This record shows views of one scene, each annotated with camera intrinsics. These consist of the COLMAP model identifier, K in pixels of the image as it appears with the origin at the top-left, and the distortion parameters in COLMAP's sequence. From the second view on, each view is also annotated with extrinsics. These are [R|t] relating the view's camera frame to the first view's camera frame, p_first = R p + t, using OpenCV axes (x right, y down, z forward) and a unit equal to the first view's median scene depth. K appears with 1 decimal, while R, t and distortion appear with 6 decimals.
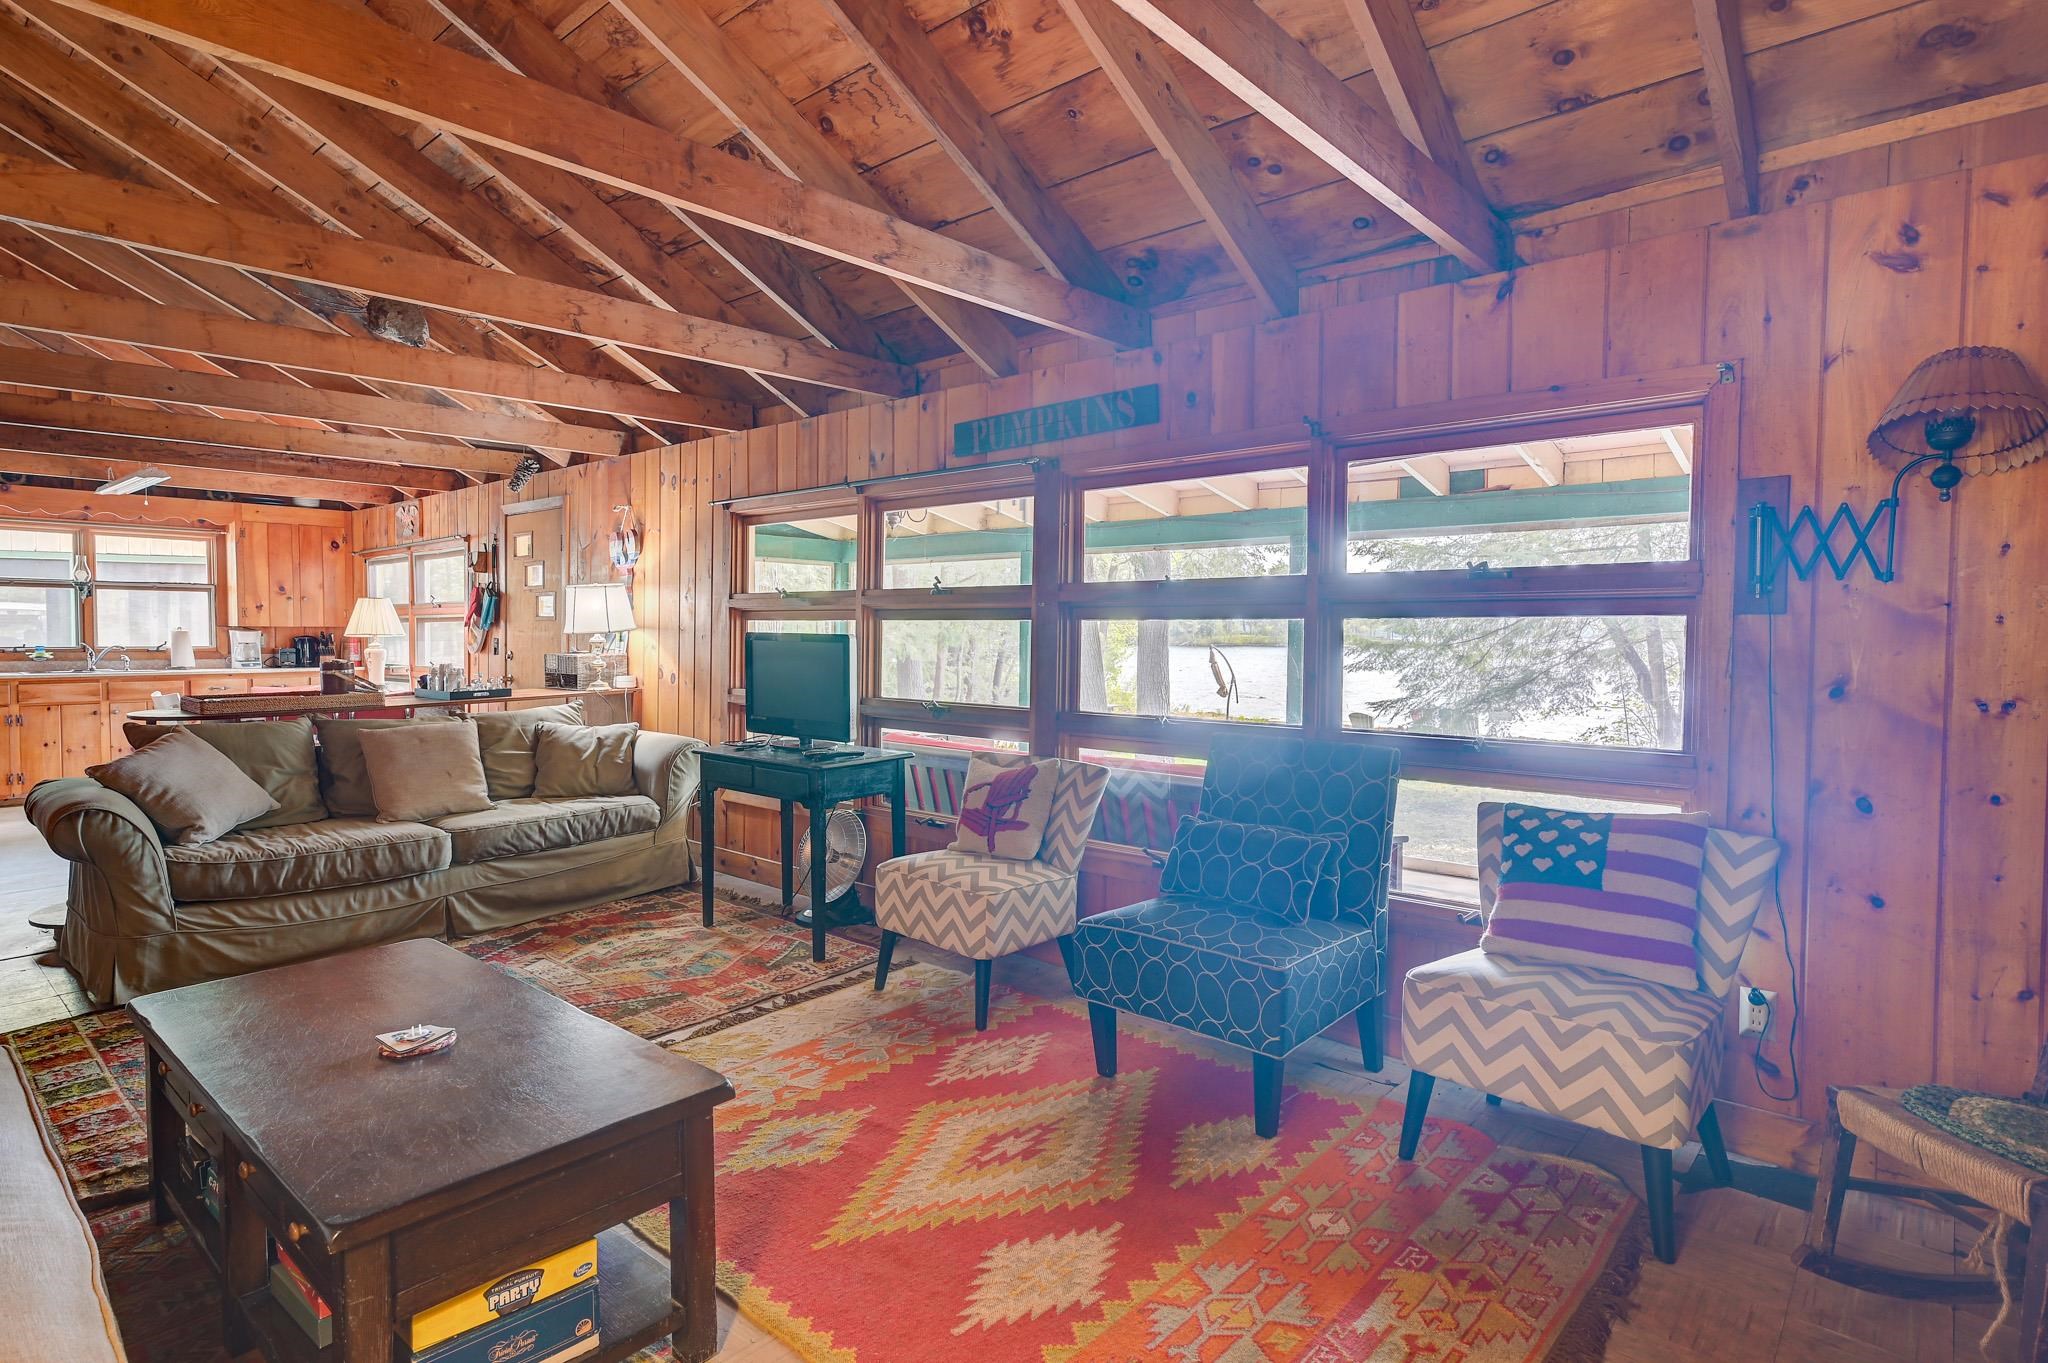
lens RADIAL K [[1039.7, 0, 1042.5], [0, 1039.7, 688.1], [0, 0, 1]] dist [0.010755, -0.000406]
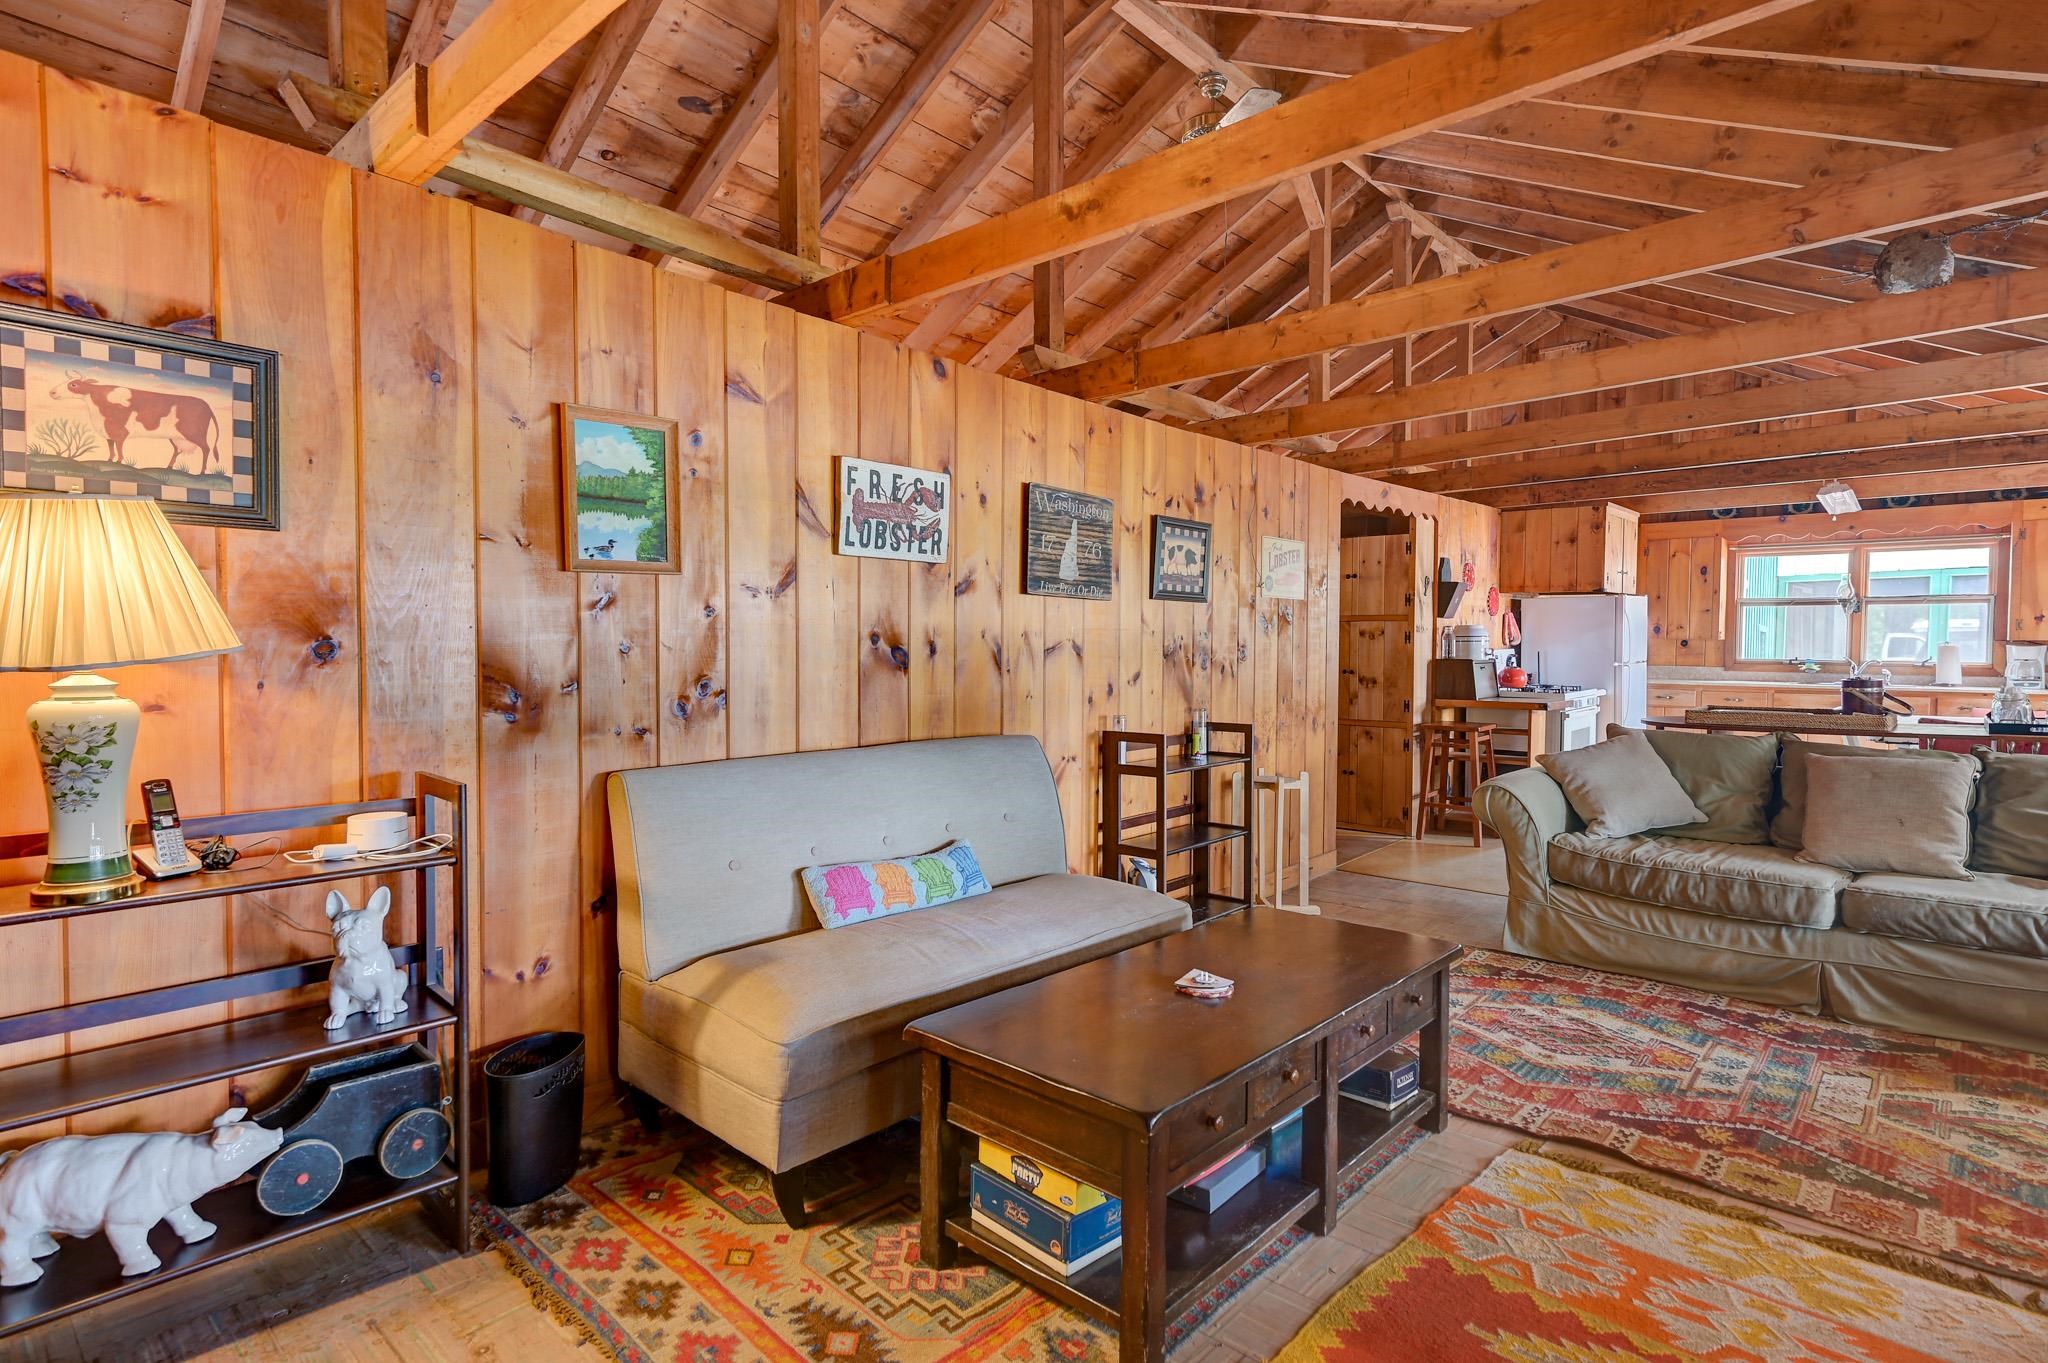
lens RADIAL K [[1039.7, 0, 1026.9], [0, 1039.7, 678.6], [0, 0, 1]] dist [0.010755, -0.000406]
pose [[-0.021256, 0.031855, -0.999266, 0.263076], [-0.057926, 0.997774, 0.033039, -0.015660], [0.998095, 0.058586, -0.019363, 0.373033]]
